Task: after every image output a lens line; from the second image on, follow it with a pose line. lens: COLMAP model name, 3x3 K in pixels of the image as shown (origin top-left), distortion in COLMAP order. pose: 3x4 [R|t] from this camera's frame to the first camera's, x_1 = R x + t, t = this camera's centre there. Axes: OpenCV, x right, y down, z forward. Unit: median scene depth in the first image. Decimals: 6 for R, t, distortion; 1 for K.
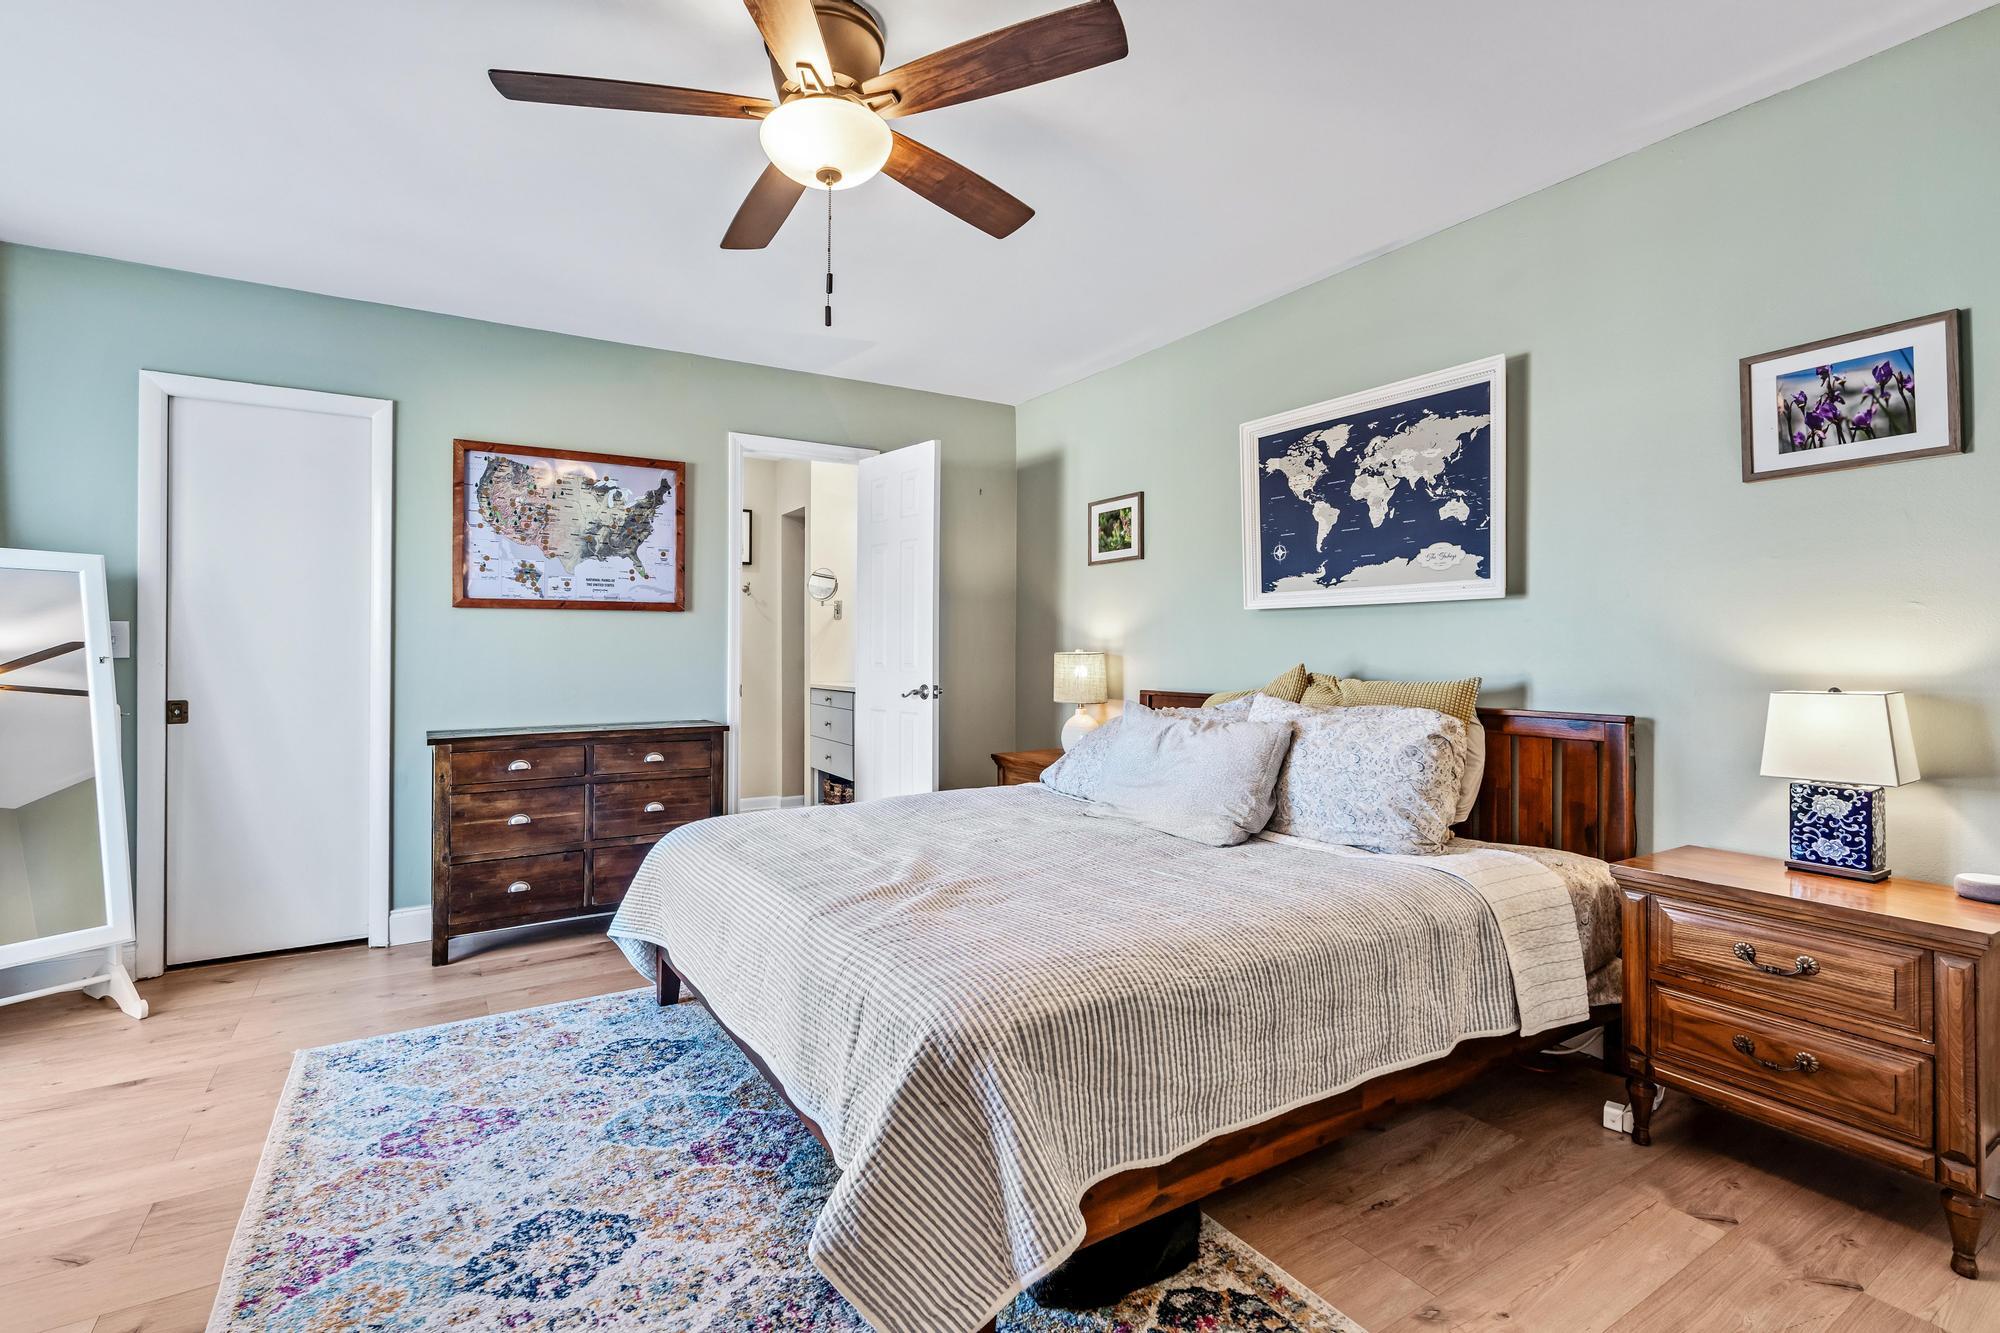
lens RADIAL K [[907.1, 0, 997.4], [0, 907.1, 649.1], [0, 0, 1]] dist [-0.009357, 0.004067]
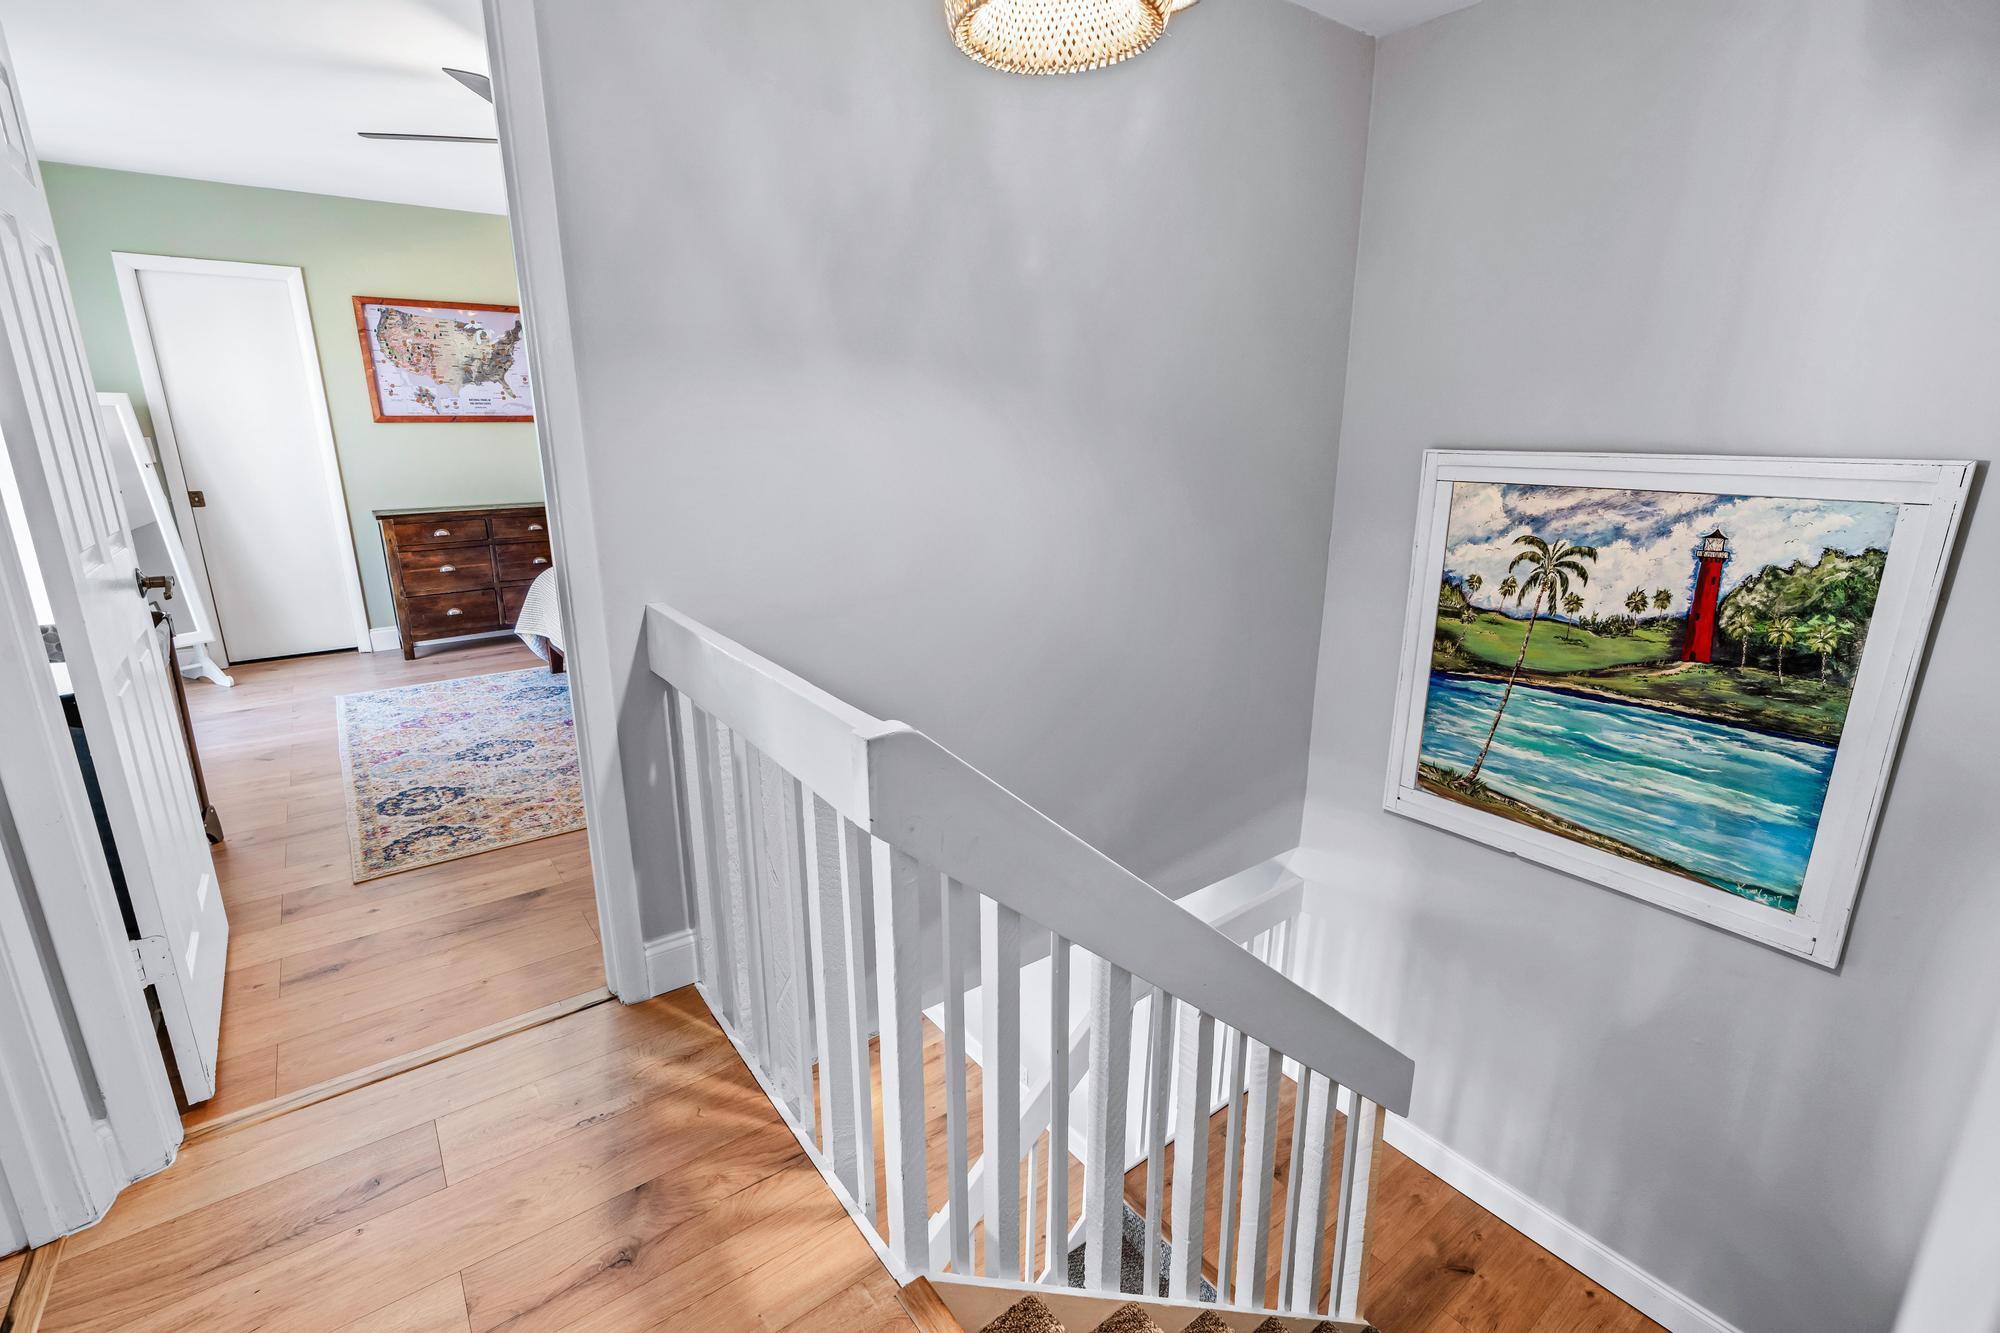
lens RADIAL K [[907.1, 0, 1009.8], [0, 907.1, 671.7], [0, 0, 1]] dist [-0.009357, 0.004067]
pose [[0.997107, -0.020977, 0.073065, 0.297052], [0.000524, 0.963045, 0.269340, -0.053325], [-0.076015, -0.268522, 0.960270, -0.573578]]
